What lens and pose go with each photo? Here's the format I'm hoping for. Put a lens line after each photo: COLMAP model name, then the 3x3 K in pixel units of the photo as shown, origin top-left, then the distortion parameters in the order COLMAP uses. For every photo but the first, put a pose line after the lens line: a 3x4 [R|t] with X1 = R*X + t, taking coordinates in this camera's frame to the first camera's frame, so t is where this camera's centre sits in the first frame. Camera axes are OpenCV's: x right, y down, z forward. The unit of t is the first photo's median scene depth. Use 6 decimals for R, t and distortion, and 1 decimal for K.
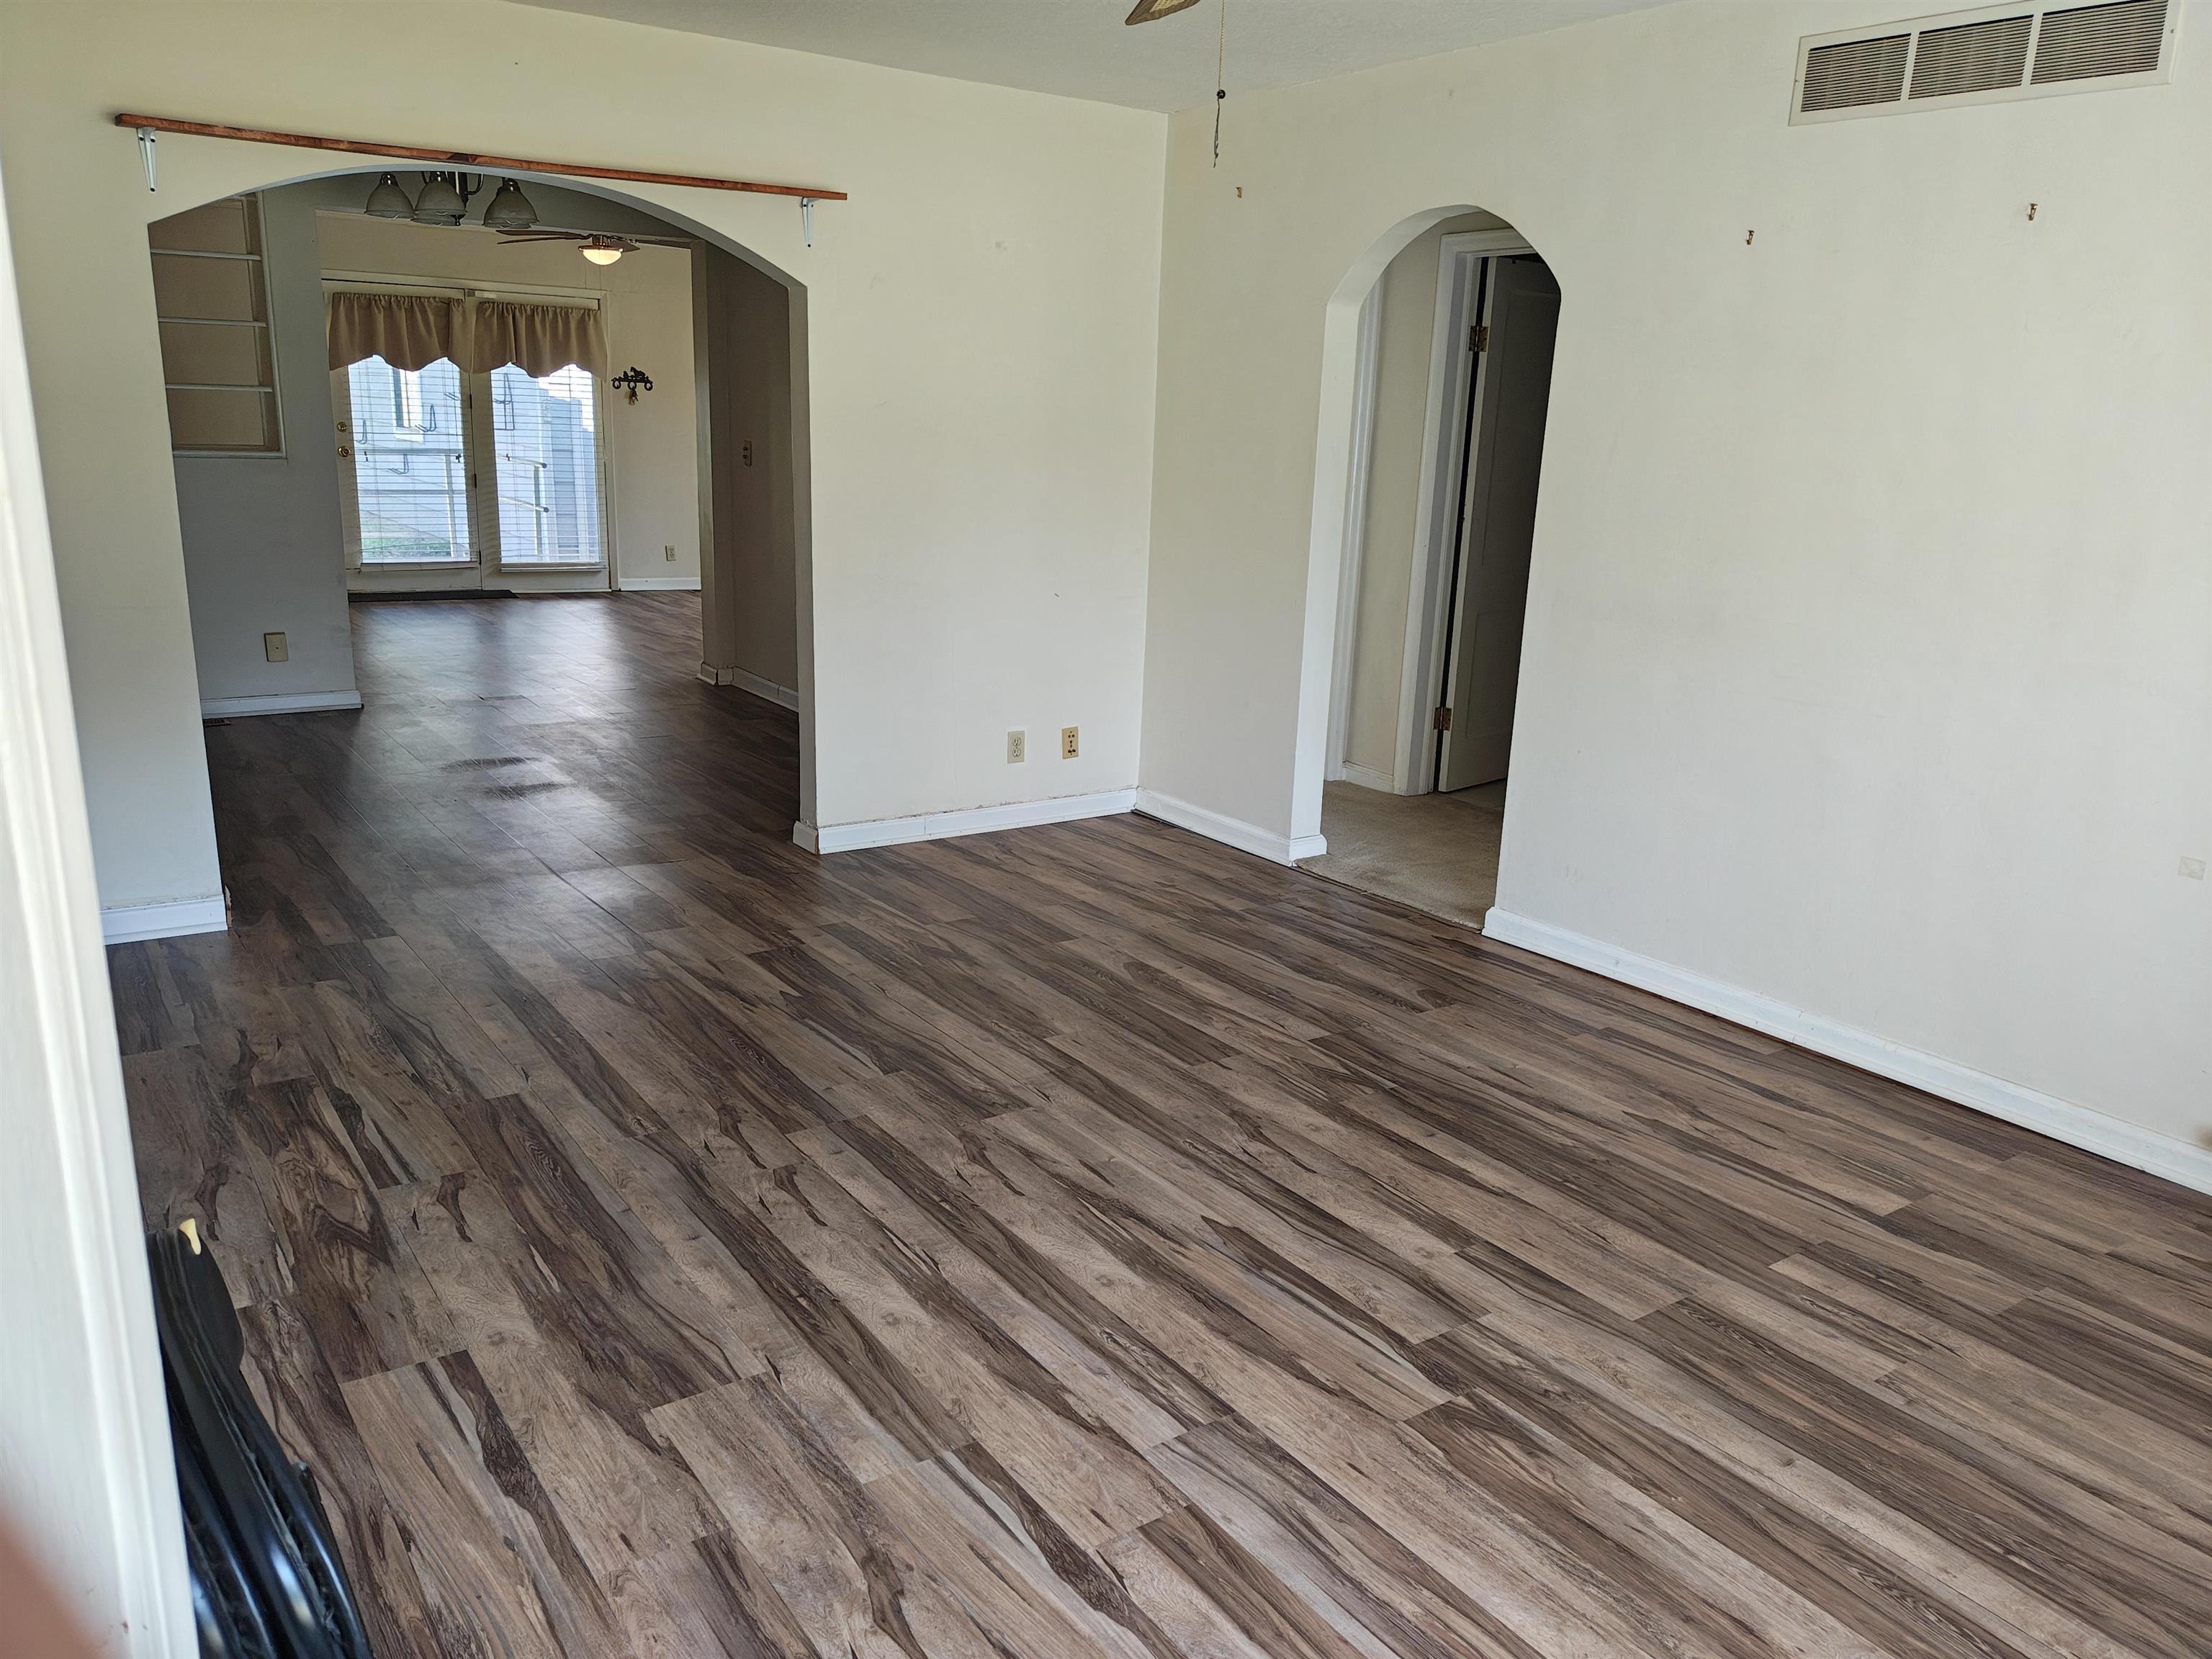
lens RADIAL K [[1605.6, 0, 1104.0], [0, 1605.6, 834.7], [0, 0, 1]] dist [0.063203, -0.084025]
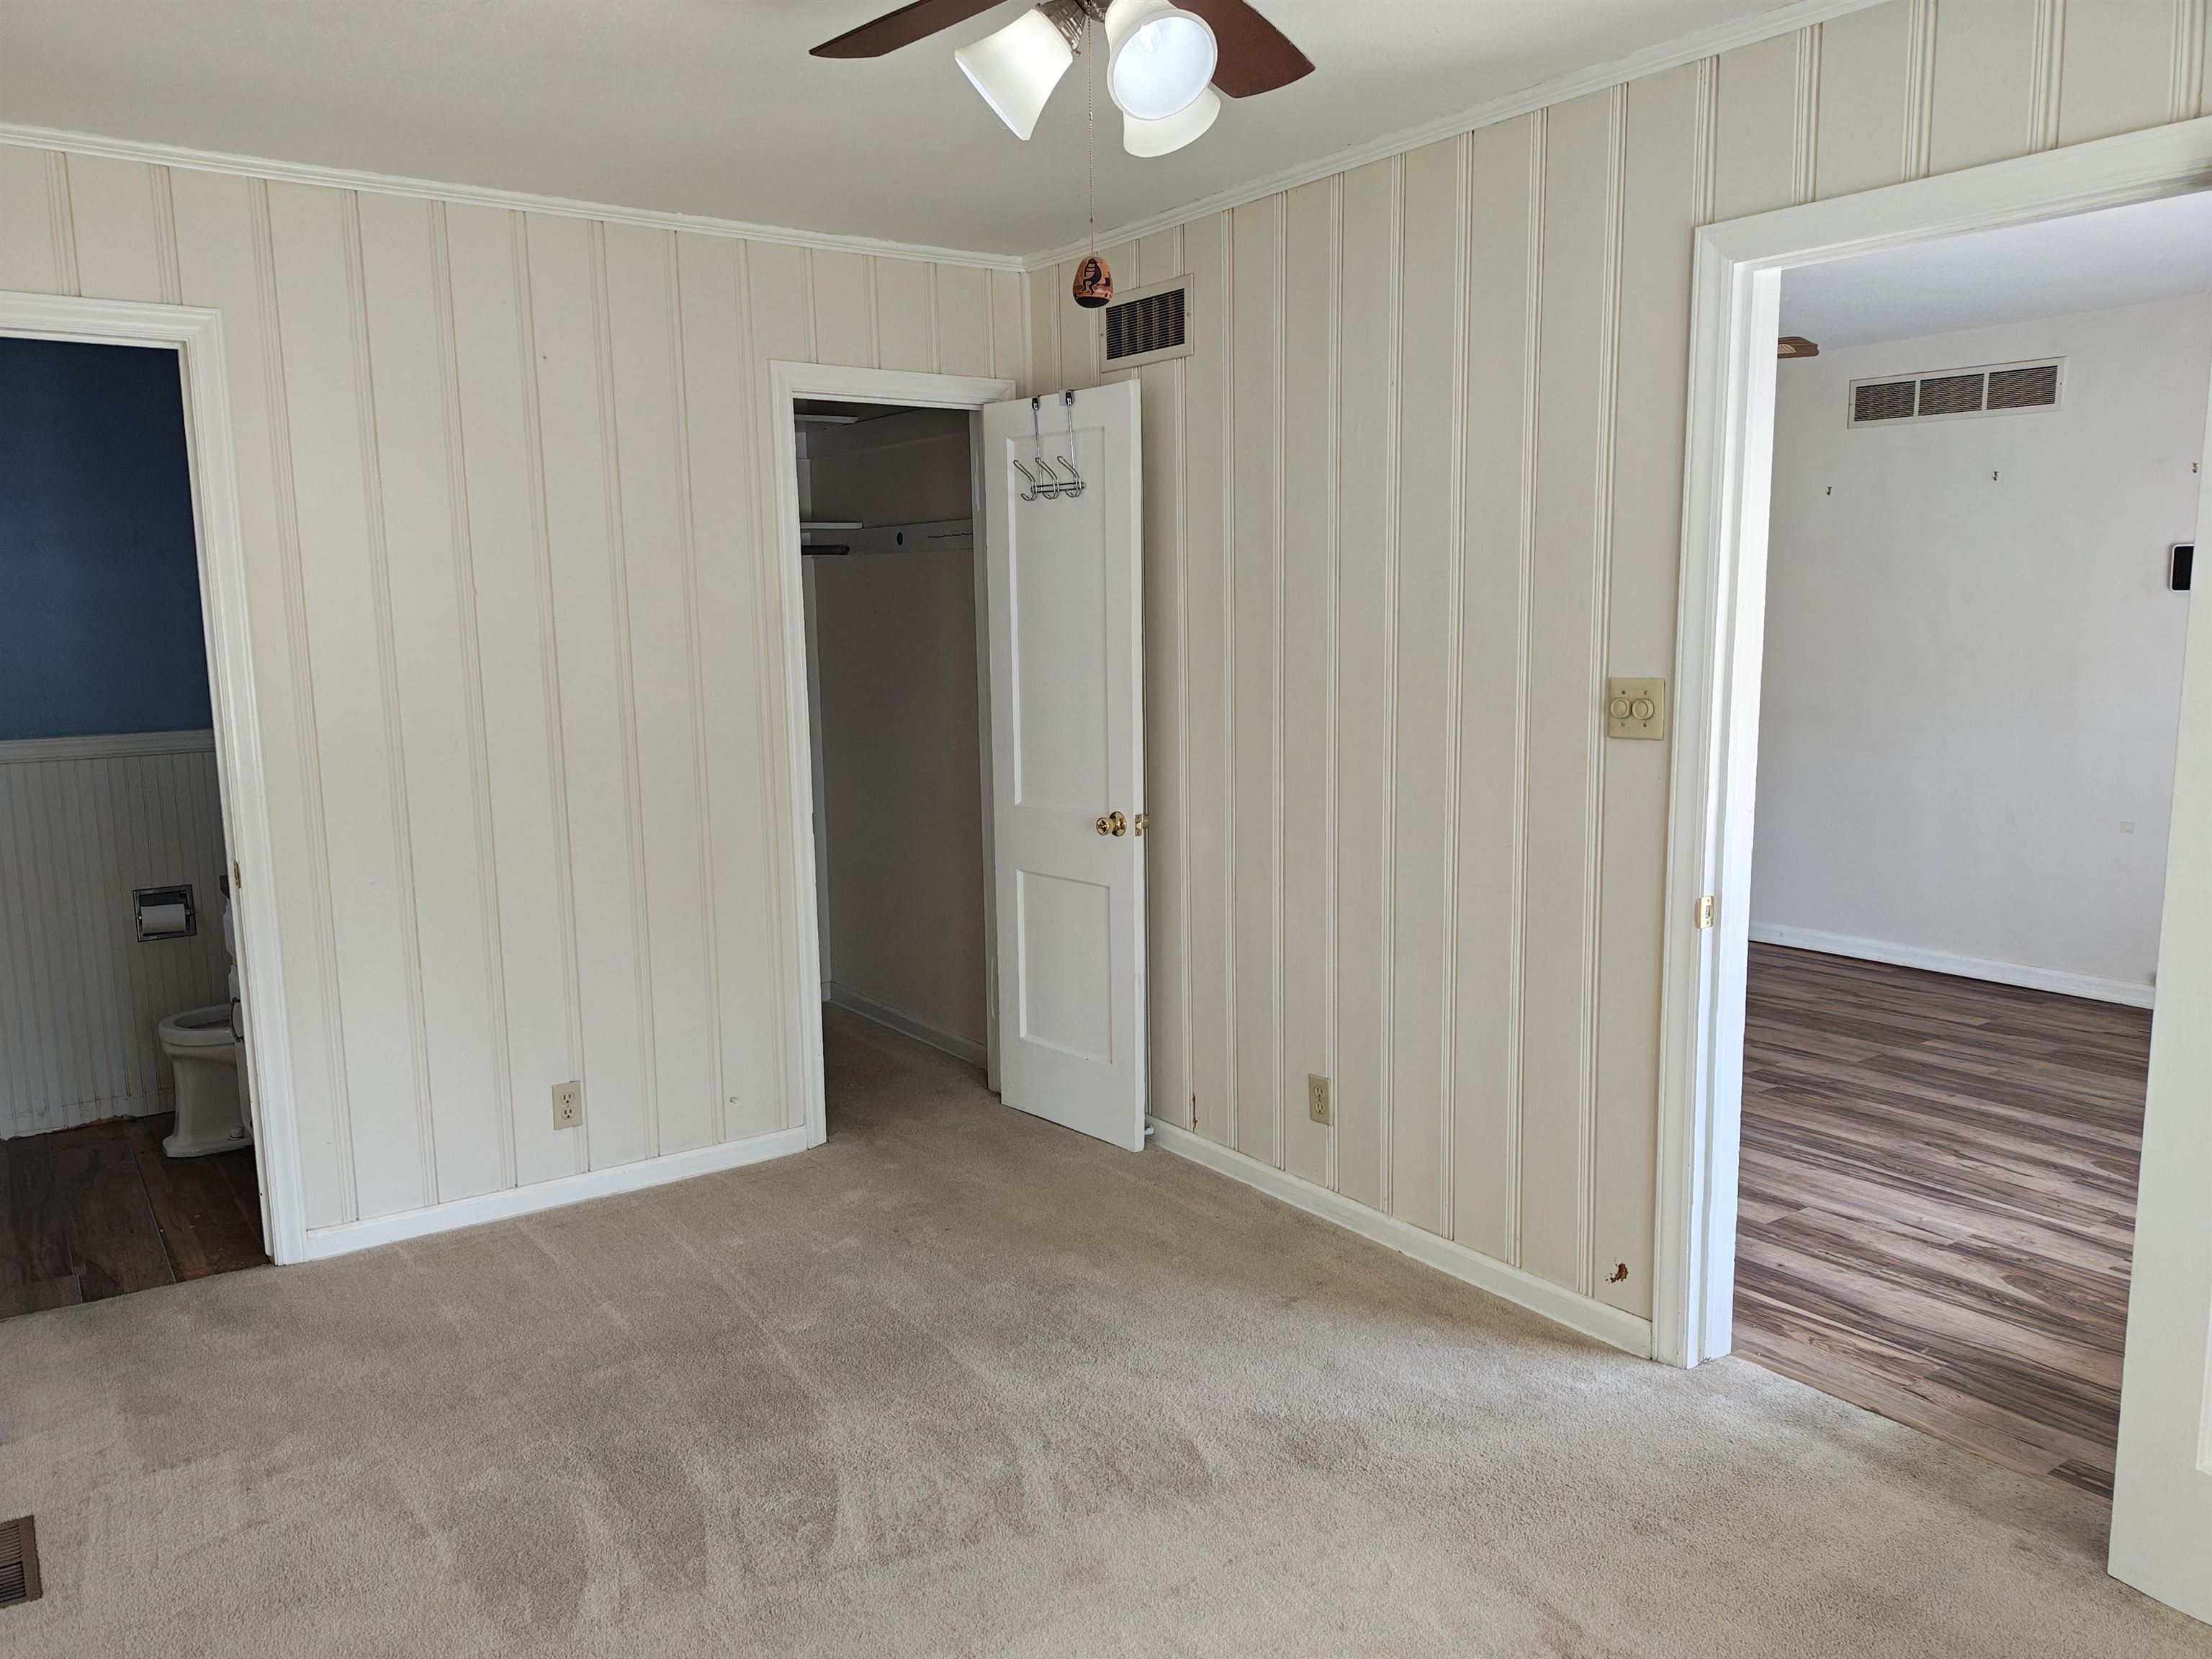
lens RADIAL K [[1605.6, 0, 1104.4], [0, 1605.6, 832.9], [0, 0, 1]] dist [0.063203, -0.084025]
pose [[0.998669, -0.051012, 0.007577, -0.489654], [0.051544, 0.992118, -0.114214, 0.180266], [-0.001691, 0.114452, 0.993427, -0.811106]]
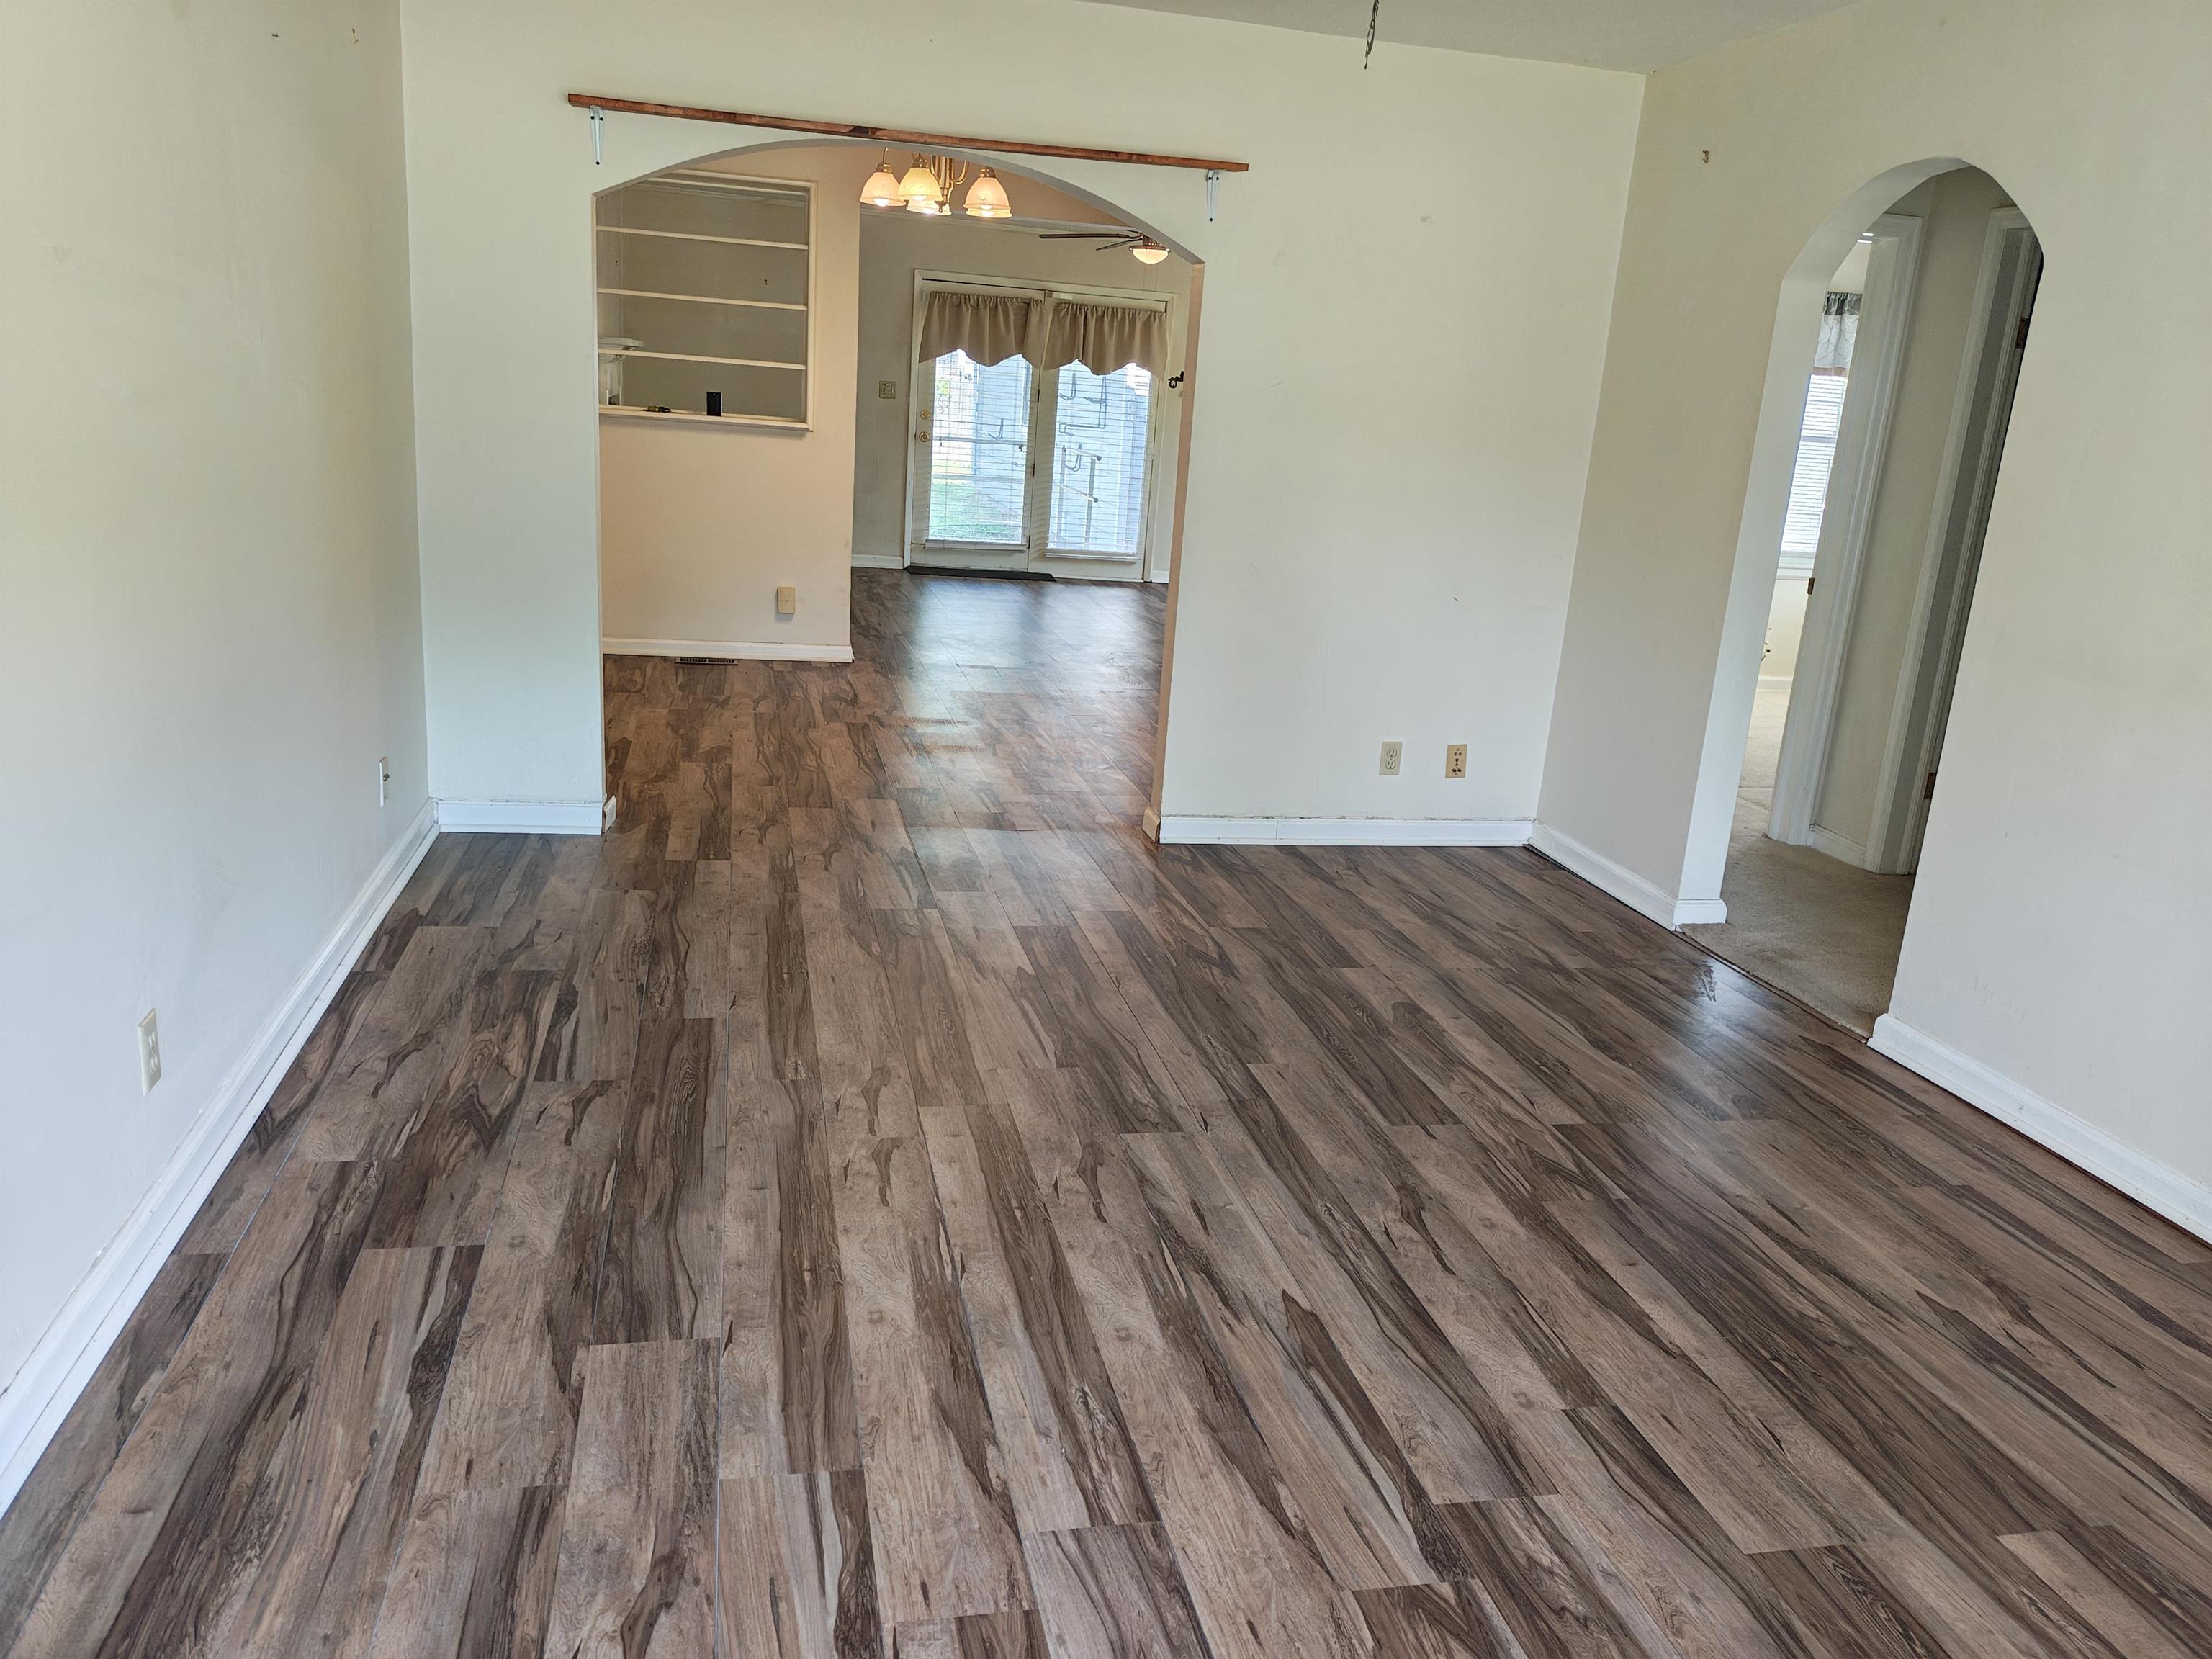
lens RADIAL K [[1605.6, 0, 1091.3], [0, 1605.6, 805.9], [0, 0, 1]] dist [0.063203, -0.084025]
pose [[0.922417, 0.124463, -0.365590, 0.243909], [-0.134528, 0.990908, -0.002077, -0.004924], [0.362008, 0.051098, 0.930774, 0.141089]]
